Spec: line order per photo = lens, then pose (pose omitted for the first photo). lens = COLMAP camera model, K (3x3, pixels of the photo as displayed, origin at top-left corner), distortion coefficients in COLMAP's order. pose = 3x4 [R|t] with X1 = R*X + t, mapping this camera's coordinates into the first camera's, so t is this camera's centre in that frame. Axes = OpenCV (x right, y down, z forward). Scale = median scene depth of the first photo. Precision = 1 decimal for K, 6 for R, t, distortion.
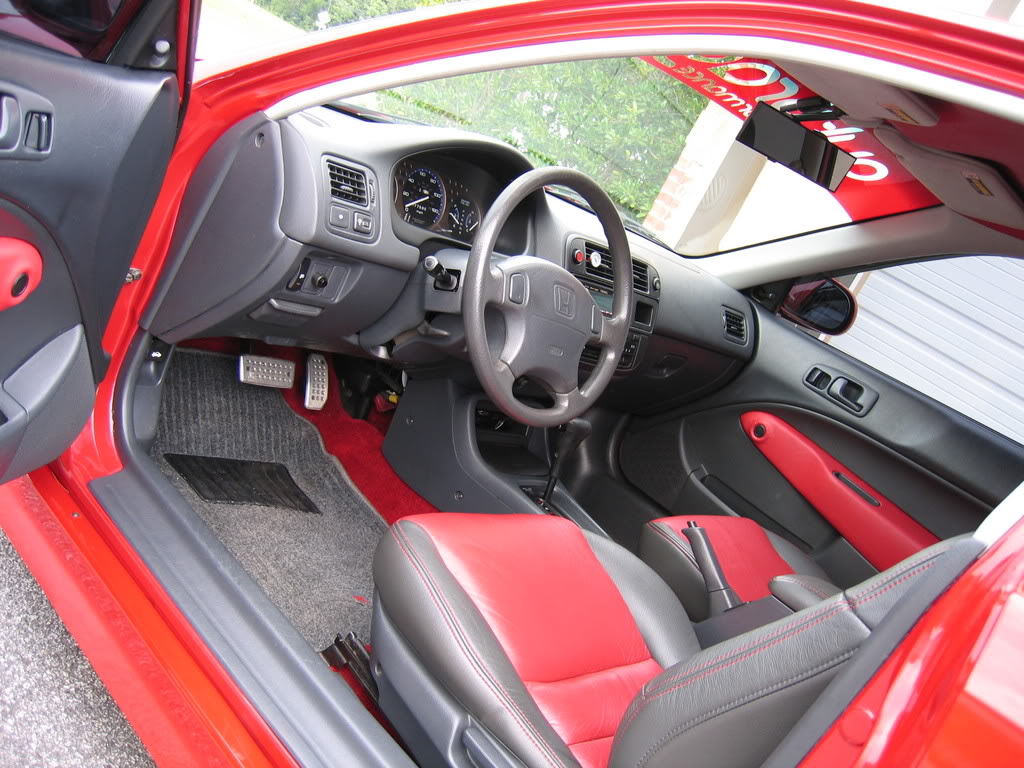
lens RADIAL K [[1065.7, 0, 512.0], [0, 1065.7, 384.0], [0, 0, 1]] dist [-0.130679, 0.099832]
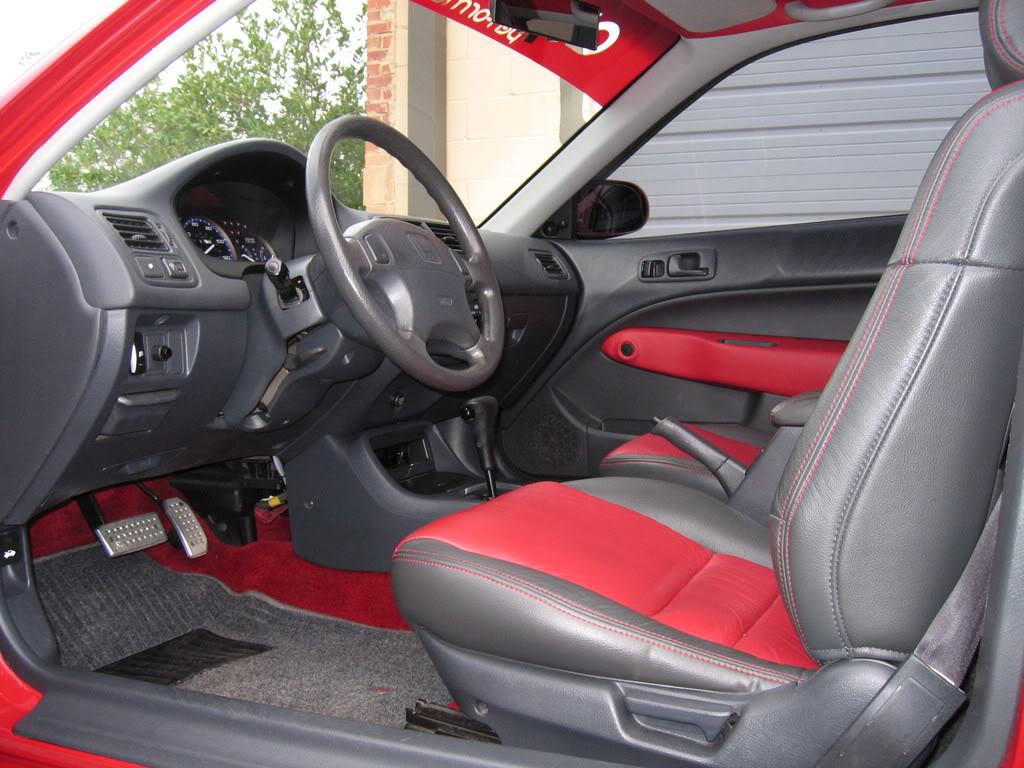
lens RADIAL K [[1065.7, 0, 512.0], [0, 1065.7, 384.0], [0, 0, 1]] dist [-0.130679, 0.099832]
pose [[0.839411, -0.483496, 0.248234, -0.137083], [0.508040, 0.860293, -0.042326, 0.077847], [-0.193090, 0.161642, 0.967775, 0.137022]]
